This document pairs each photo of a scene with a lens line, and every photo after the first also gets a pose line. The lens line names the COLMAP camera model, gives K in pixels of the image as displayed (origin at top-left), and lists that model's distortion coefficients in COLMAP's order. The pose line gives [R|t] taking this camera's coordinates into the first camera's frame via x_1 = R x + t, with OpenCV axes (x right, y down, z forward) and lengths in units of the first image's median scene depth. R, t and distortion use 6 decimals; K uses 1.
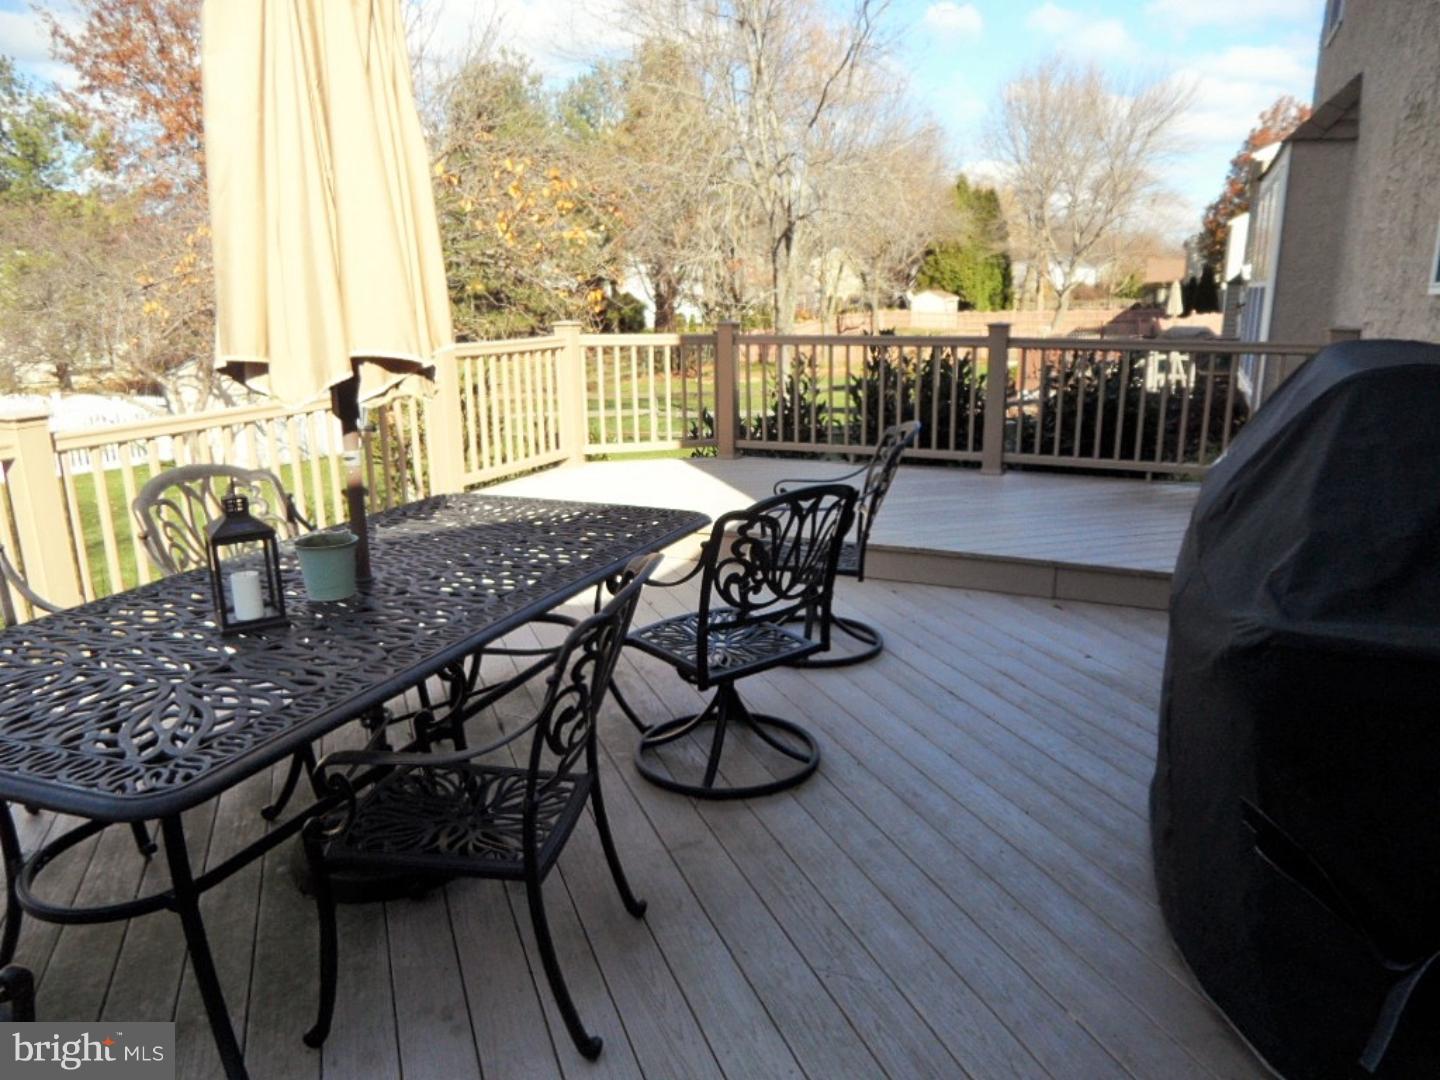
lens RADIAL K [[1031.3, 0, 727.8], [0, 1031.3, 536.9], [0, 0, 1]] dist [0.002065, 0.001266]
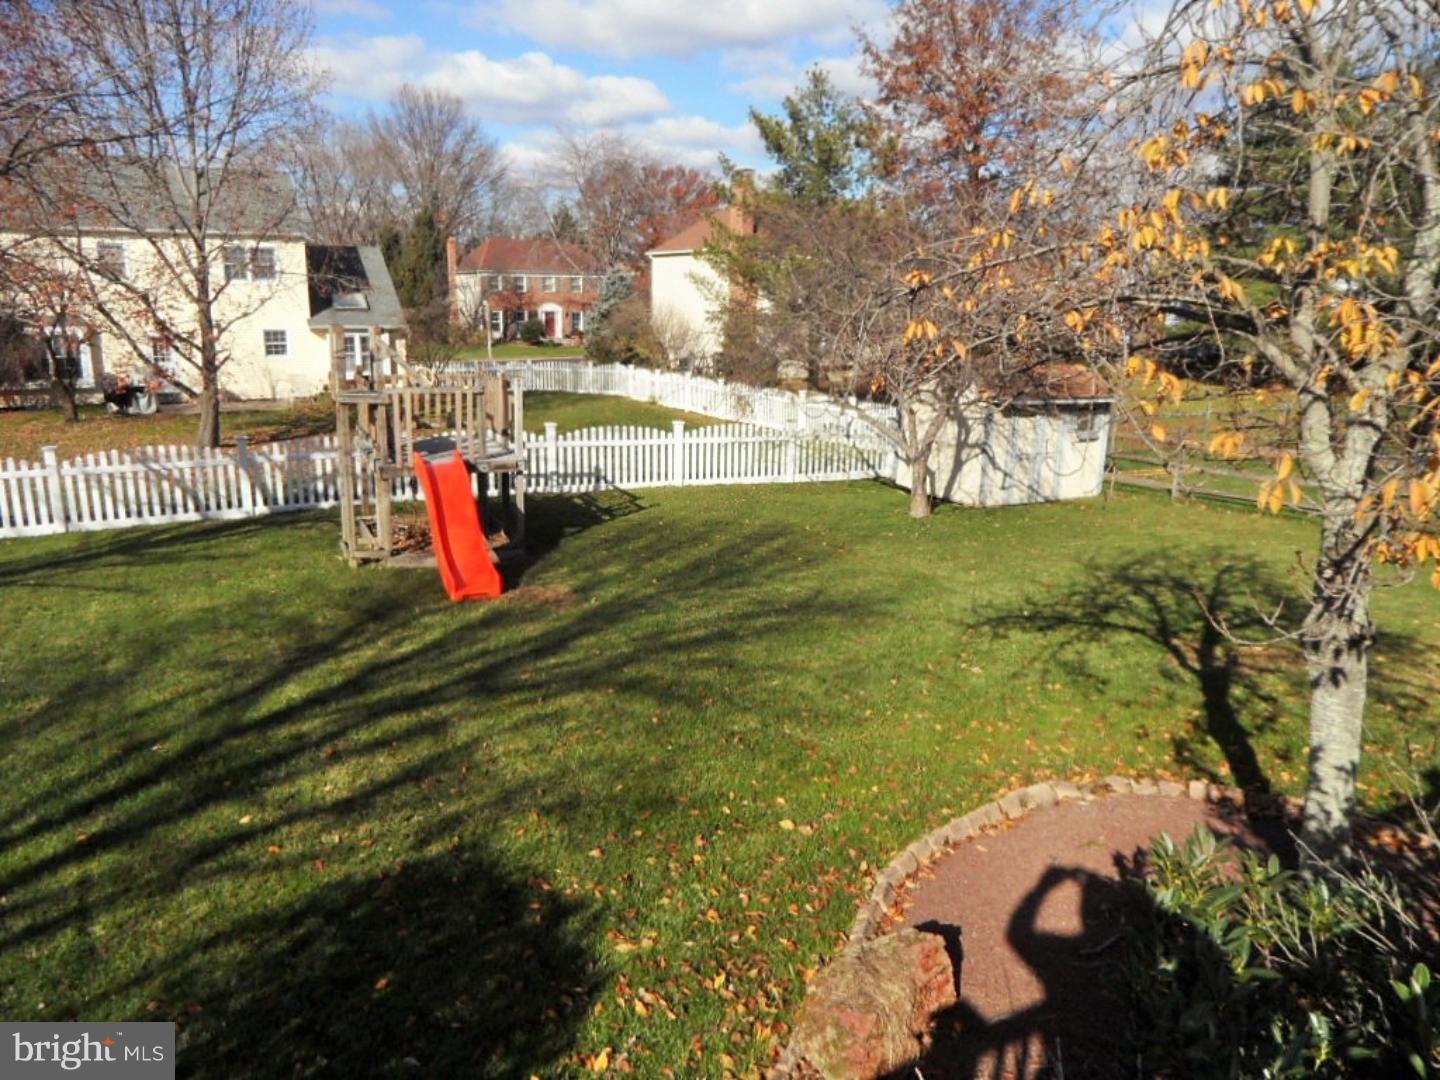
lens RADIAL K [[1031.3, 0, 722.1], [0, 1031.3, 544.5], [0, 0, 1]] dist [0.002065, 0.001266]
pose [[0.787399, 0.172005, -0.591960, -0.061695], [-0.172793, 0.983371, 0.055894, -0.025067], [0.591731, 0.058275, 0.804027, 0.103549]]
